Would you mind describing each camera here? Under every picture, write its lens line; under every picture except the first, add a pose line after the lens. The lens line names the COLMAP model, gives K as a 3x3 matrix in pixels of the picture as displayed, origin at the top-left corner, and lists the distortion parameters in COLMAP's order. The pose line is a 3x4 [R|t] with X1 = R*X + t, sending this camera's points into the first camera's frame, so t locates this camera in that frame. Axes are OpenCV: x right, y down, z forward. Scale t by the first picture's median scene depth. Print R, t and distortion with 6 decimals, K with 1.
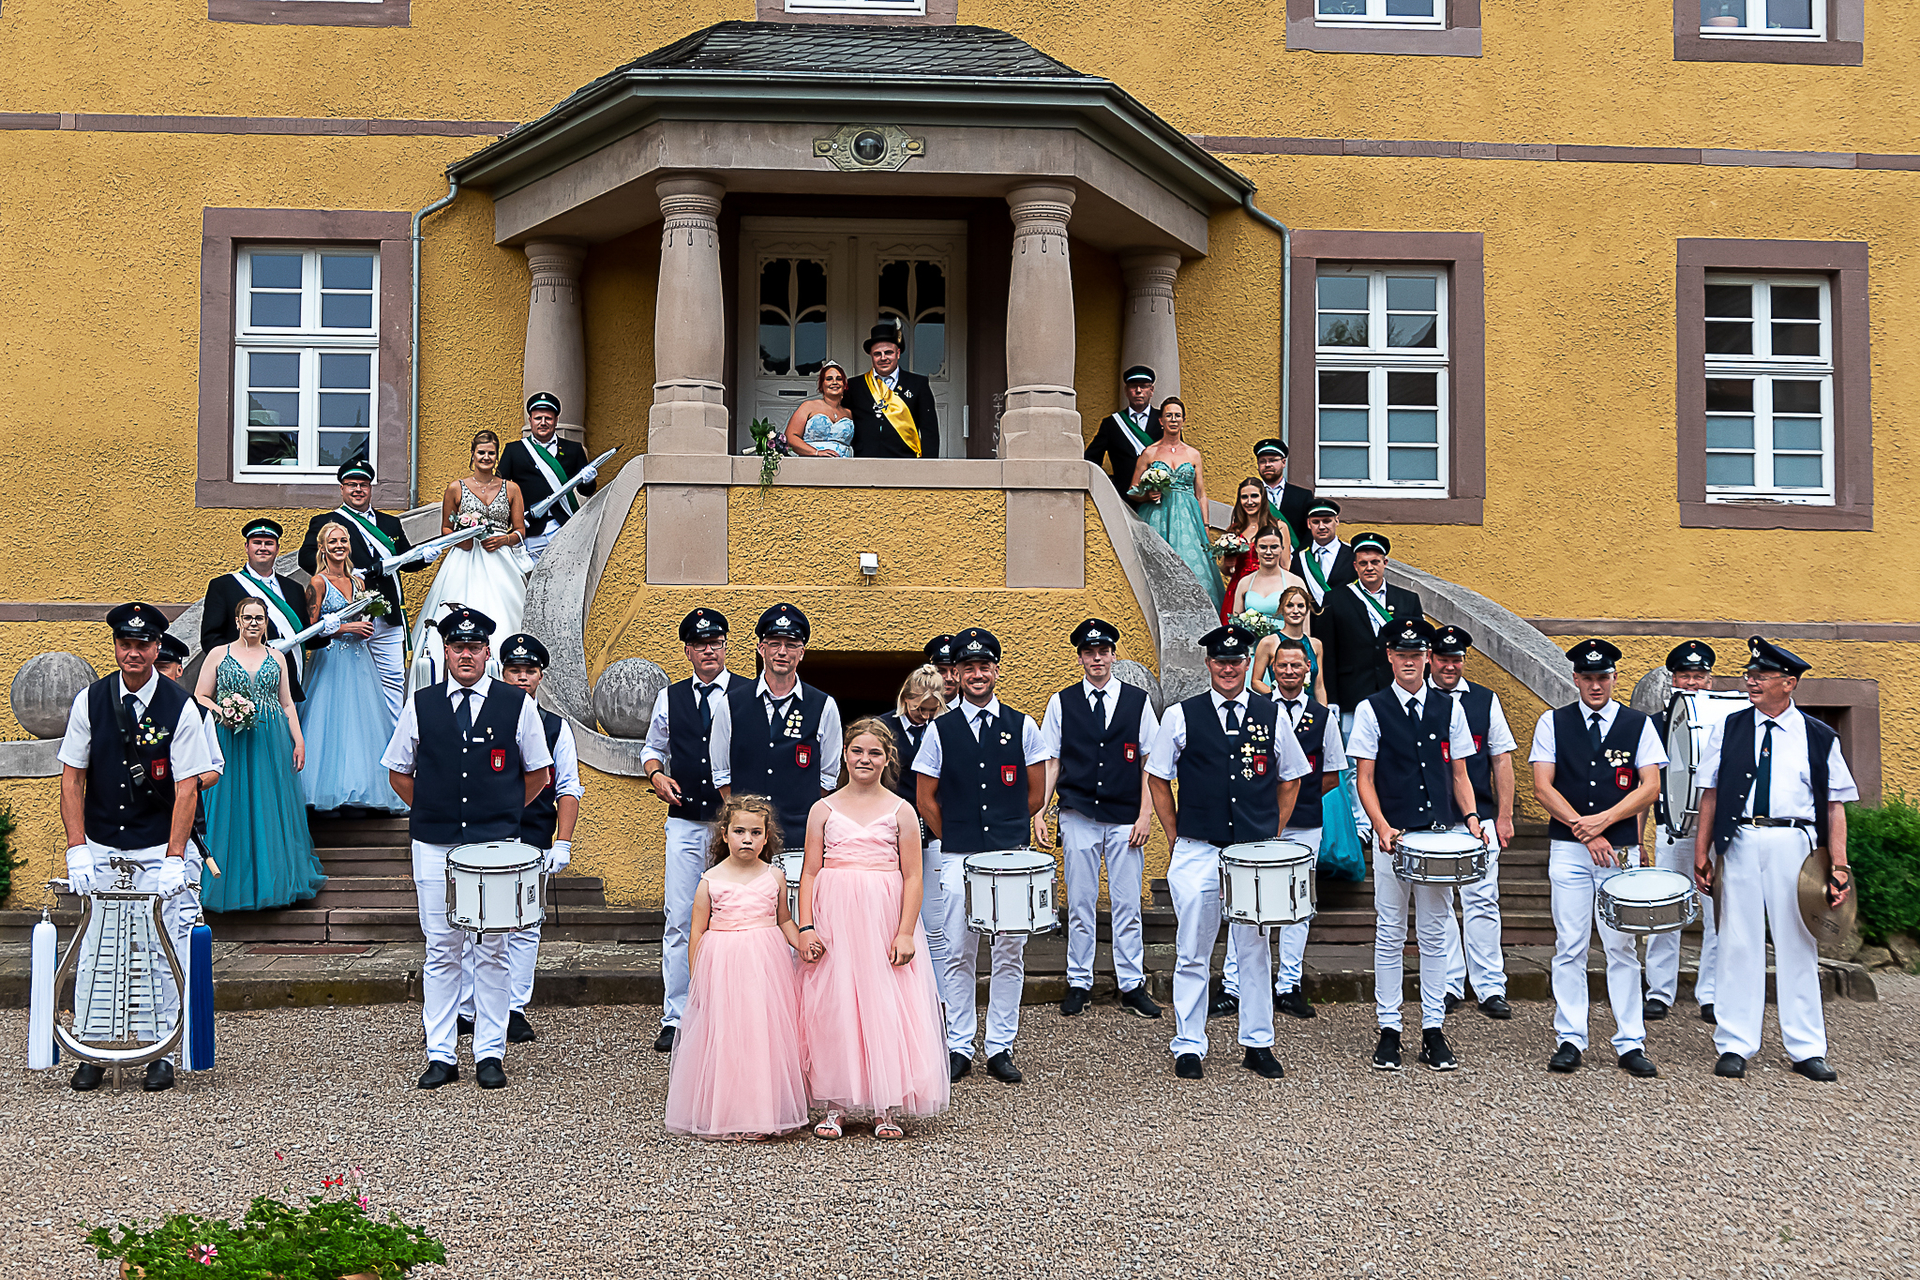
lens RADIAL K [[2308.4, 0, 906.9], [0, 2308.4, 630.9], [0, 0, 1]] dist [-0.023674, 0.000000]
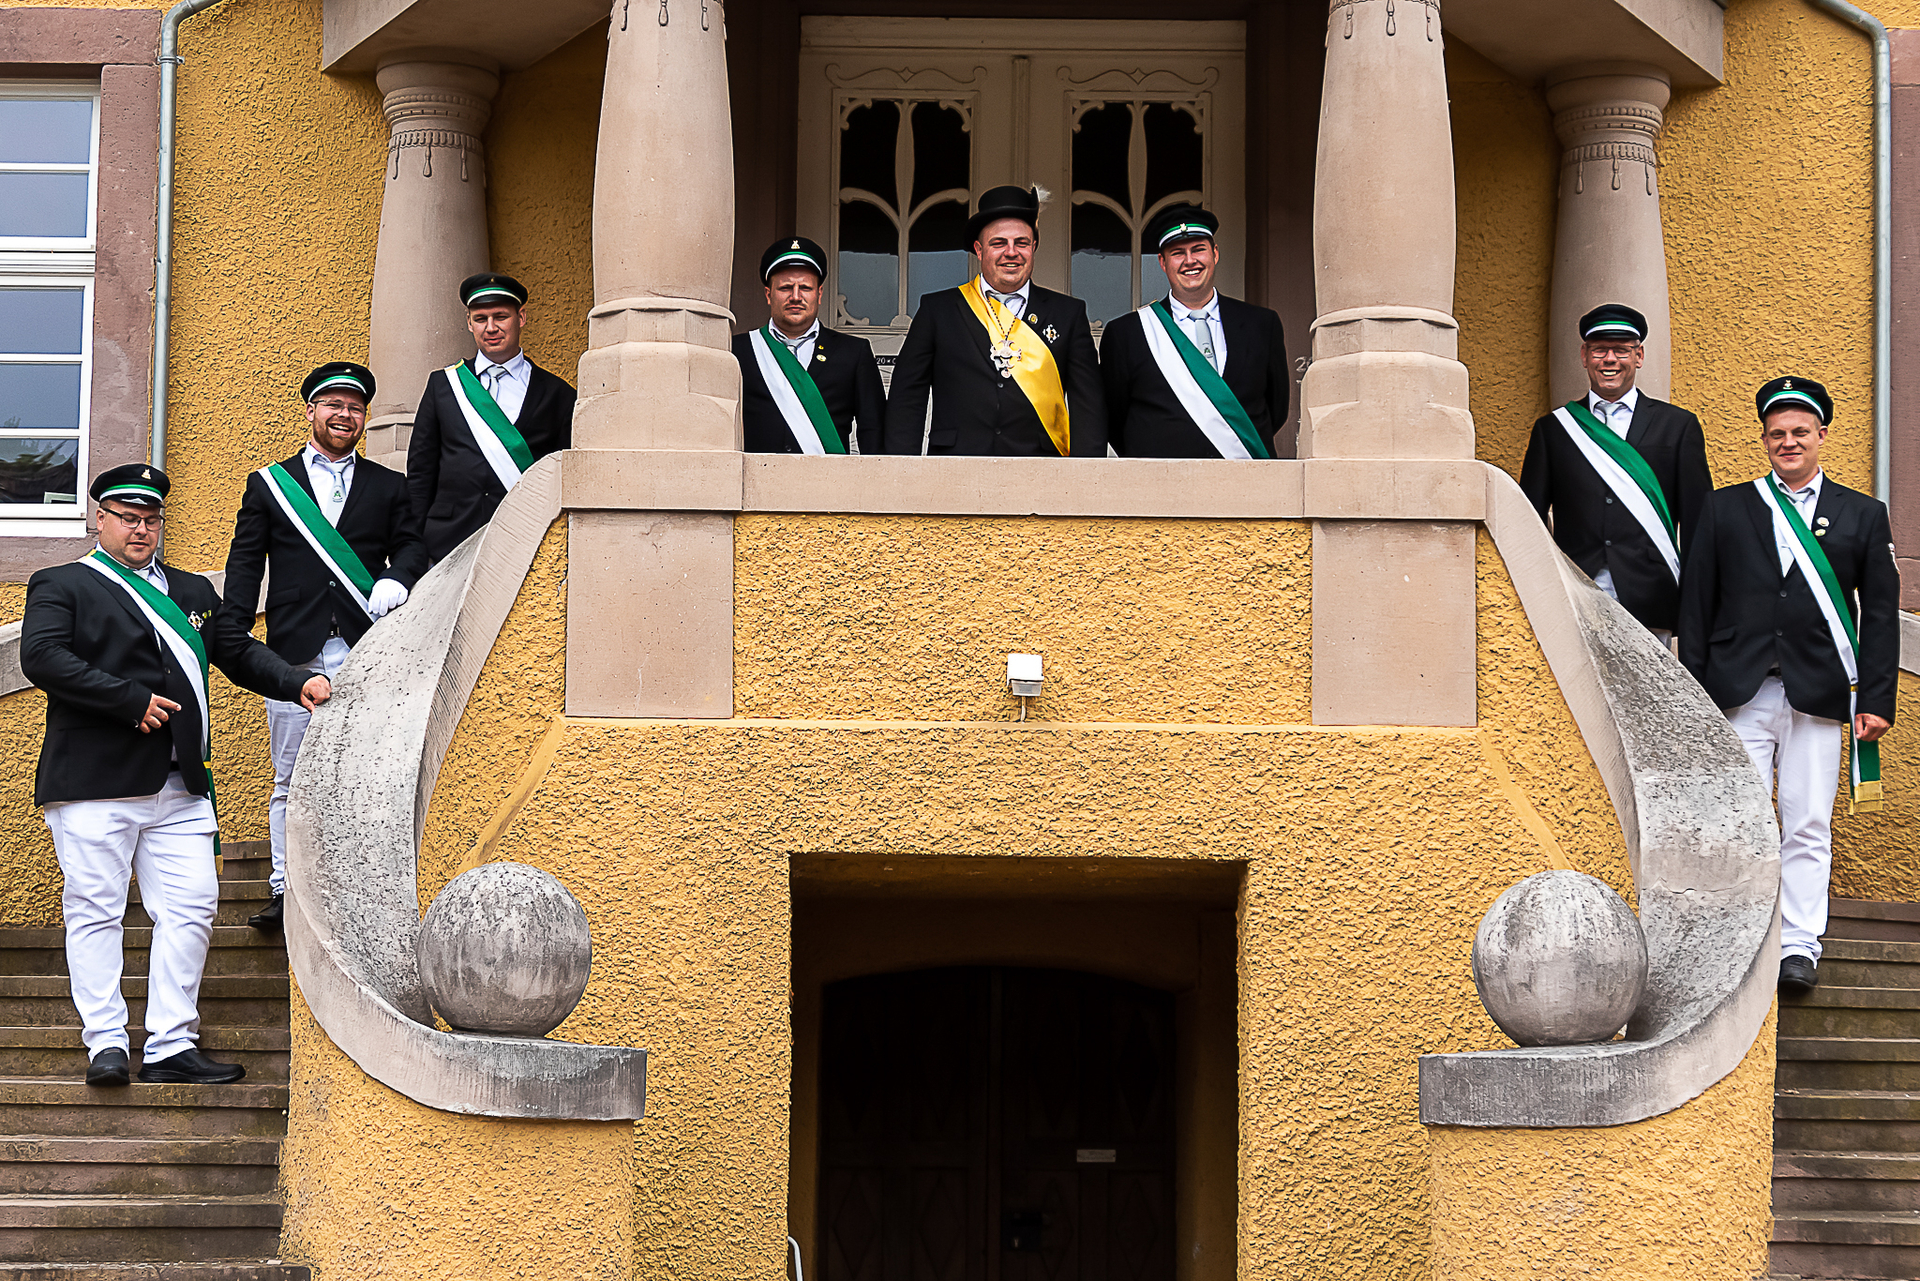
lens RADIAL K [[3668.3, 0, 963.2], [0, 3668.3, 702.4], [0, 0, 1]] dist [-0.012150, 0.000000]
pose [[0.997796, -0.000885, -0.066357, 0.018275], [-0.002210, 0.998913, -0.046560, 0.010586], [0.066326, 0.046604, 0.996709, 0.203093]]
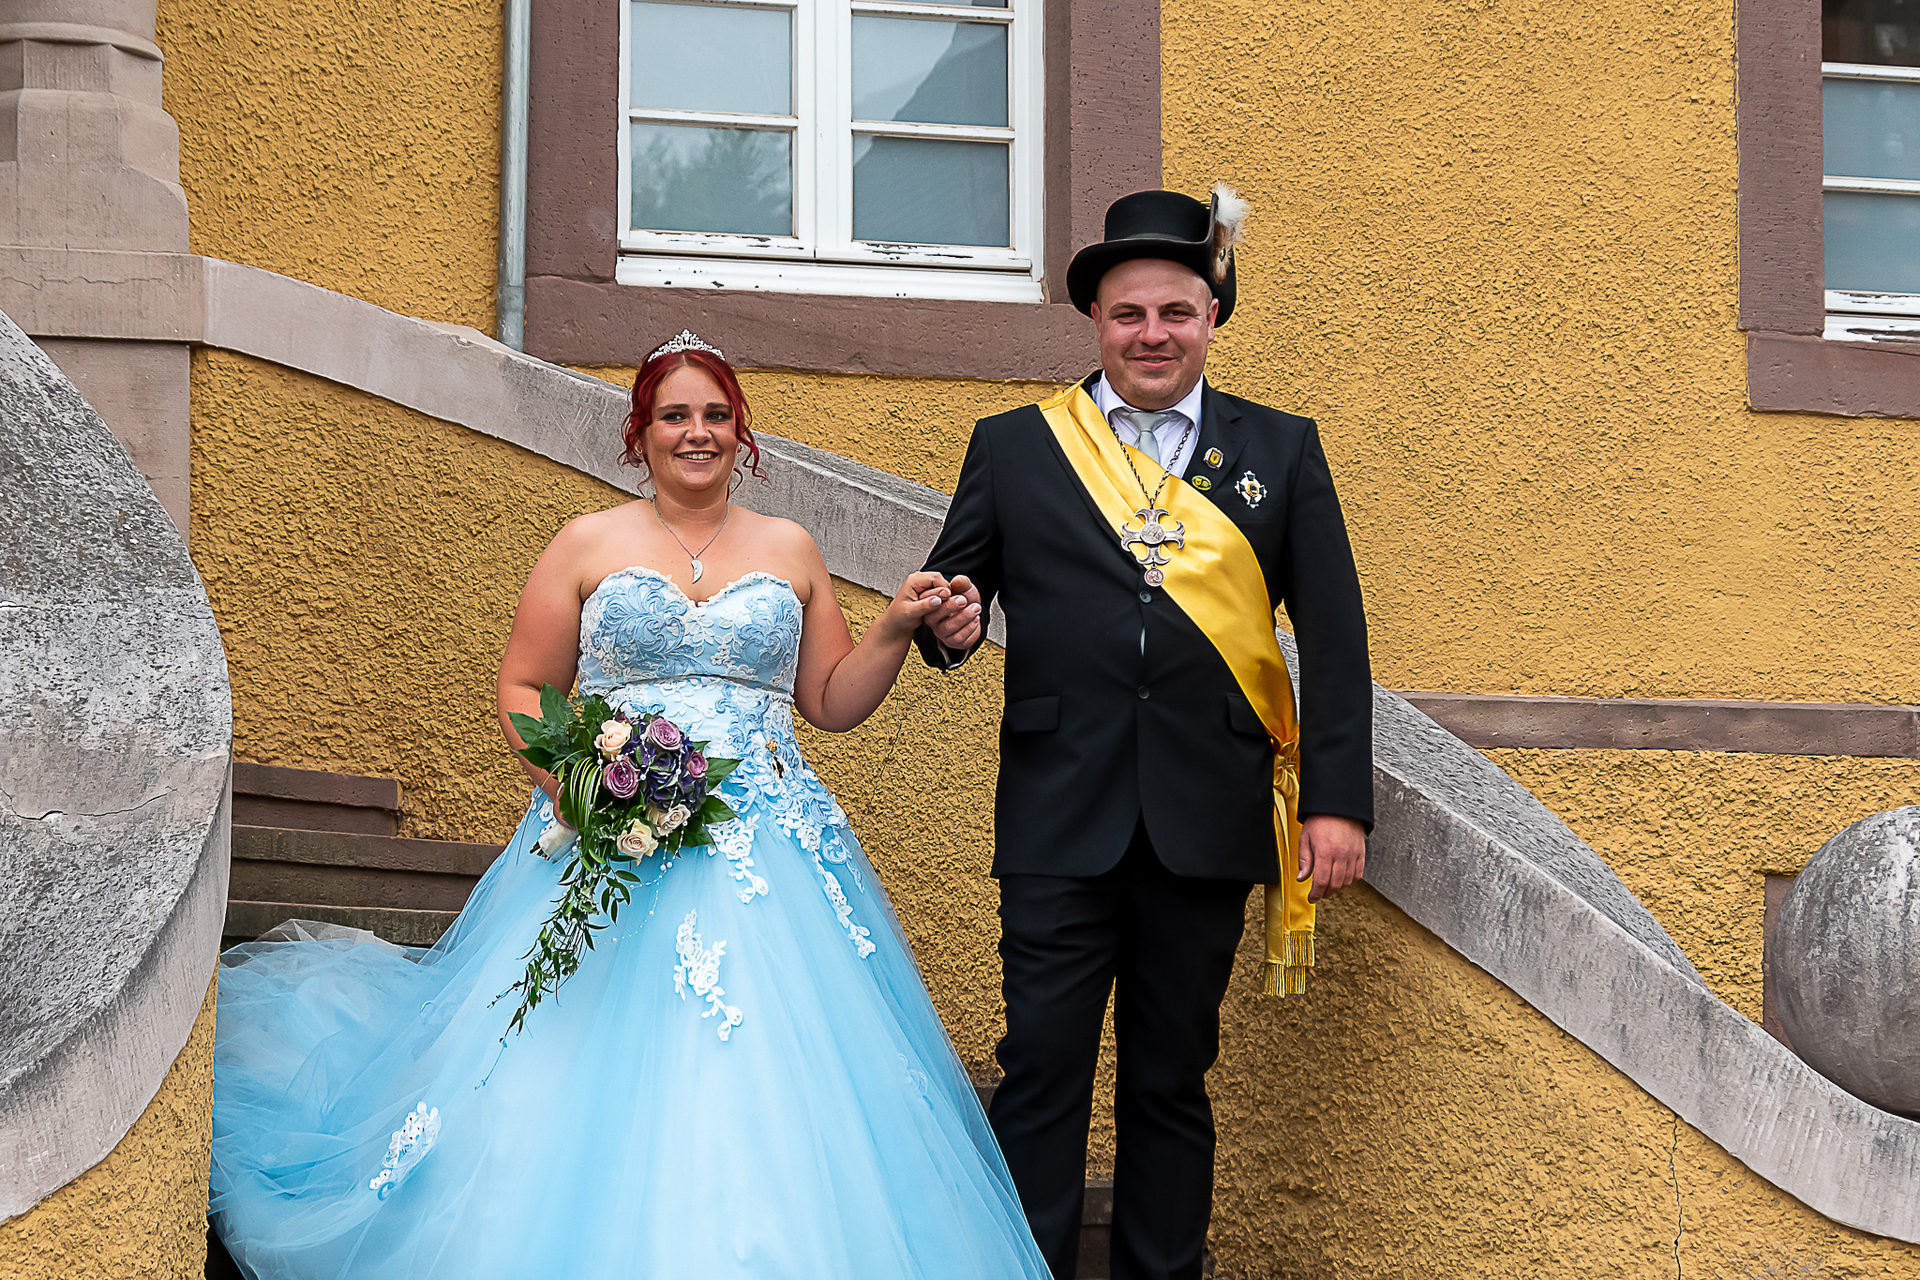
lens RADIAL K [[4845.7, 0, 931.0], [0, 4845.7, 765.9], [0, 0, 1]] dist [0.015003, 0.000000]
pose [[0.973554, 0.006668, 0.228358, 0.074947], [-0.003477, 0.999891, -0.014372, 0.014676], [-0.228429, 0.013198, 0.973471, 0.386125]]
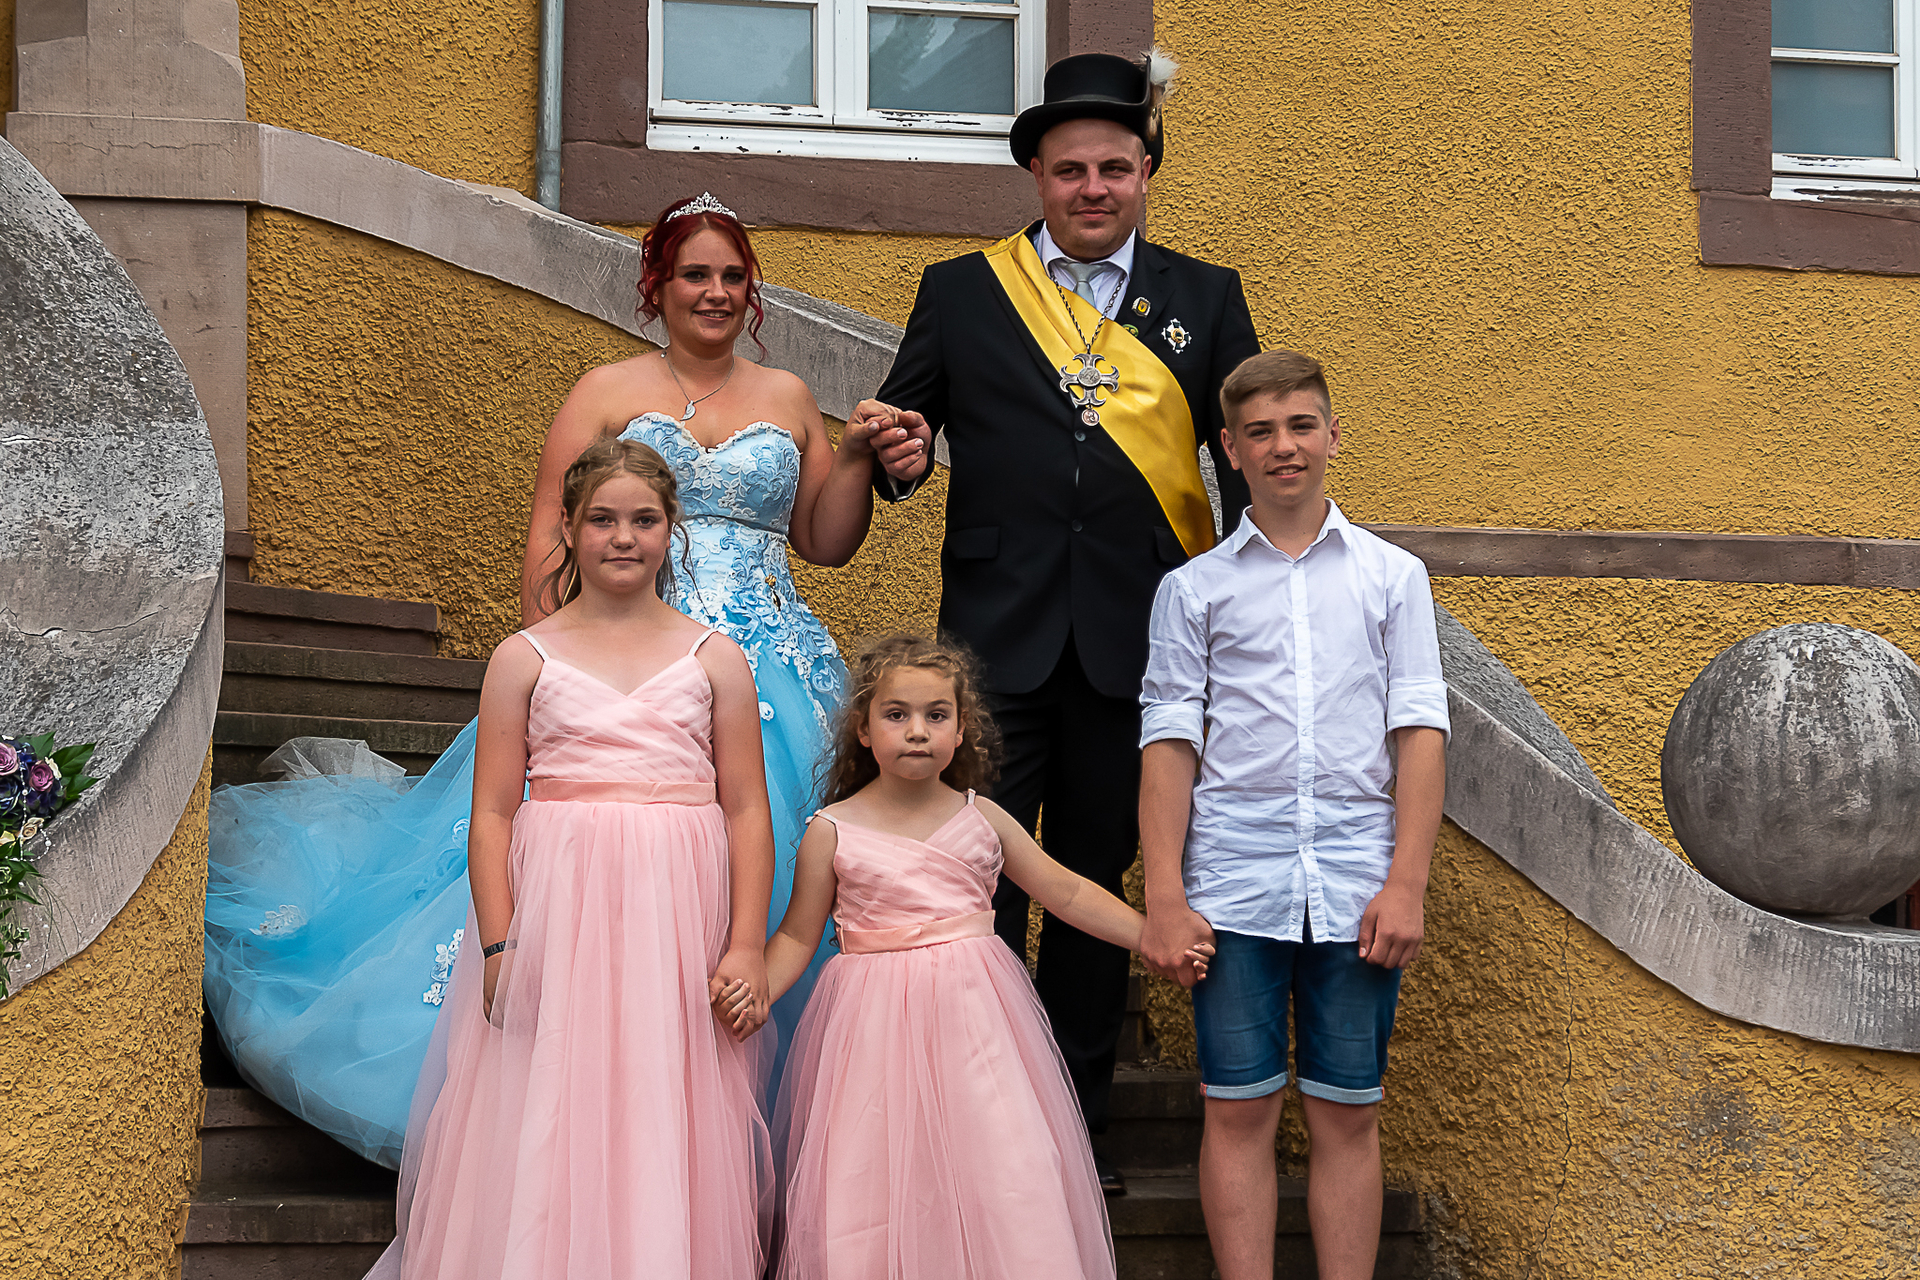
lens RADIAL K [[4351.1, 0, 931.3], [0, 4351.1, 721.5], [0, 0, 1]] dist [0.003402, 0.000000]
pose [[0.979709, 0.001021, 0.200423, 0.095444], [-0.003655, 0.999912, 0.012771, 0.016045], [-0.200392, -0.013244, 0.979626, 0.396910]]
